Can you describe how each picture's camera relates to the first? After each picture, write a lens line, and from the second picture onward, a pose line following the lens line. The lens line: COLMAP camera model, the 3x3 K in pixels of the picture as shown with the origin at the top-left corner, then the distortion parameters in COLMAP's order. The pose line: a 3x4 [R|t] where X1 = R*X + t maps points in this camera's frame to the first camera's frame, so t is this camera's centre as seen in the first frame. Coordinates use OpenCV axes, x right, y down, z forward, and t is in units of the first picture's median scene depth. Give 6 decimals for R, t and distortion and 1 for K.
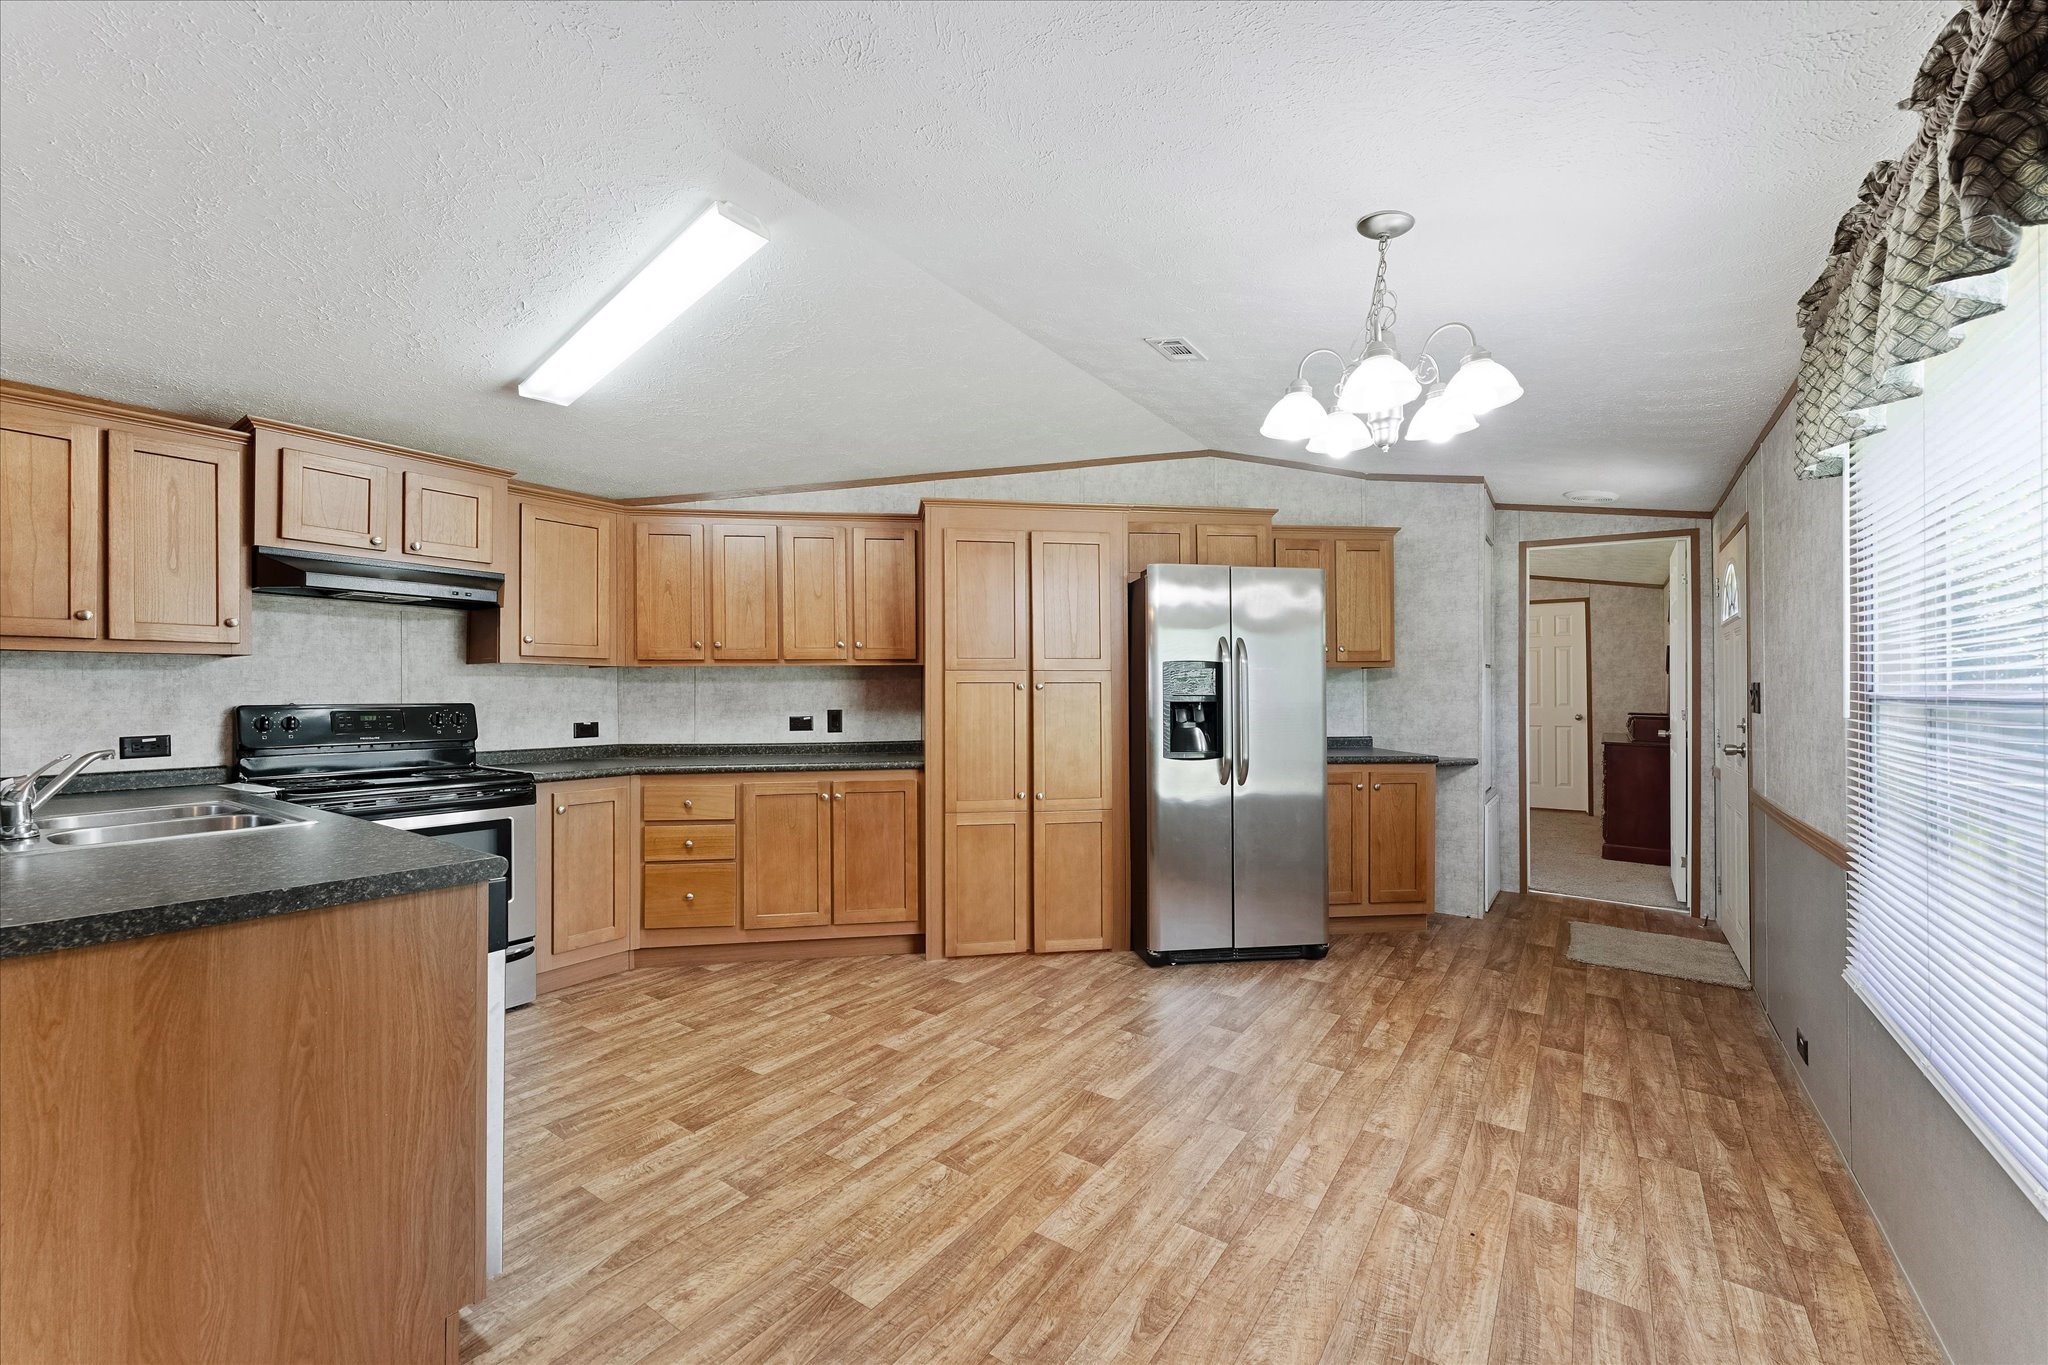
lens RADIAL K [[816.1, 0, 1013.9], [0, 816.1, 686.9], [0, 0, 1]] dist [-0.000348, 0.000205]
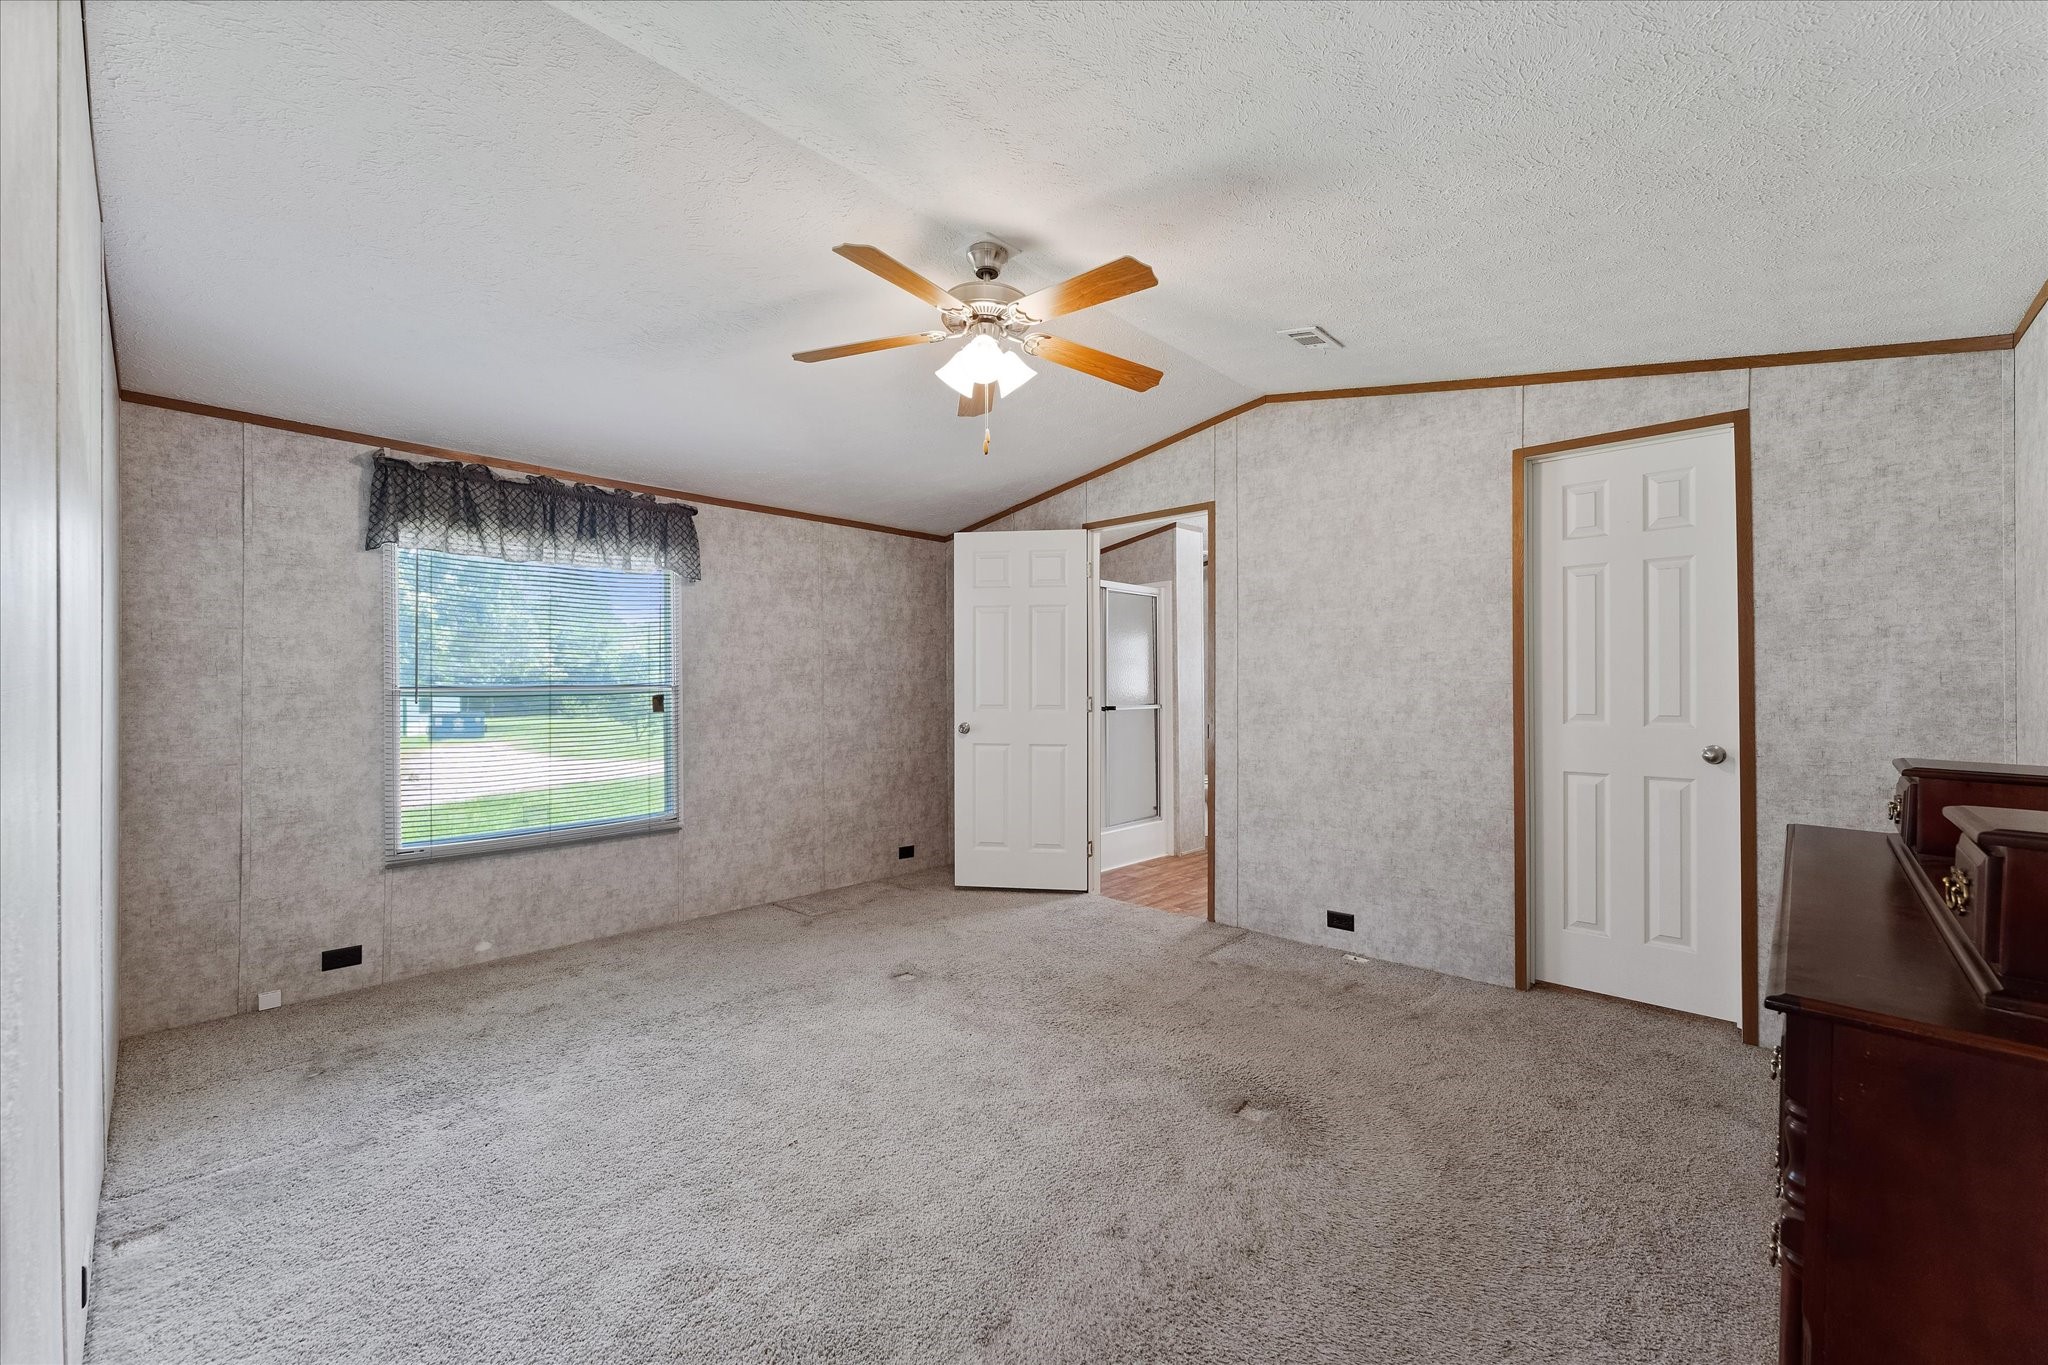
lens RADIAL K [[816.1, 0, 1016.3], [0, 816.1, 681.3], [0, 0, 1]] dist [-0.000348, 0.000205]
pose [[0.992880, 0.002746, -0.119091, 0.445016], [-0.002138, 0.999984, 0.005231, 0.004208], [0.119103, -0.004939, 0.992870, 0.628128]]
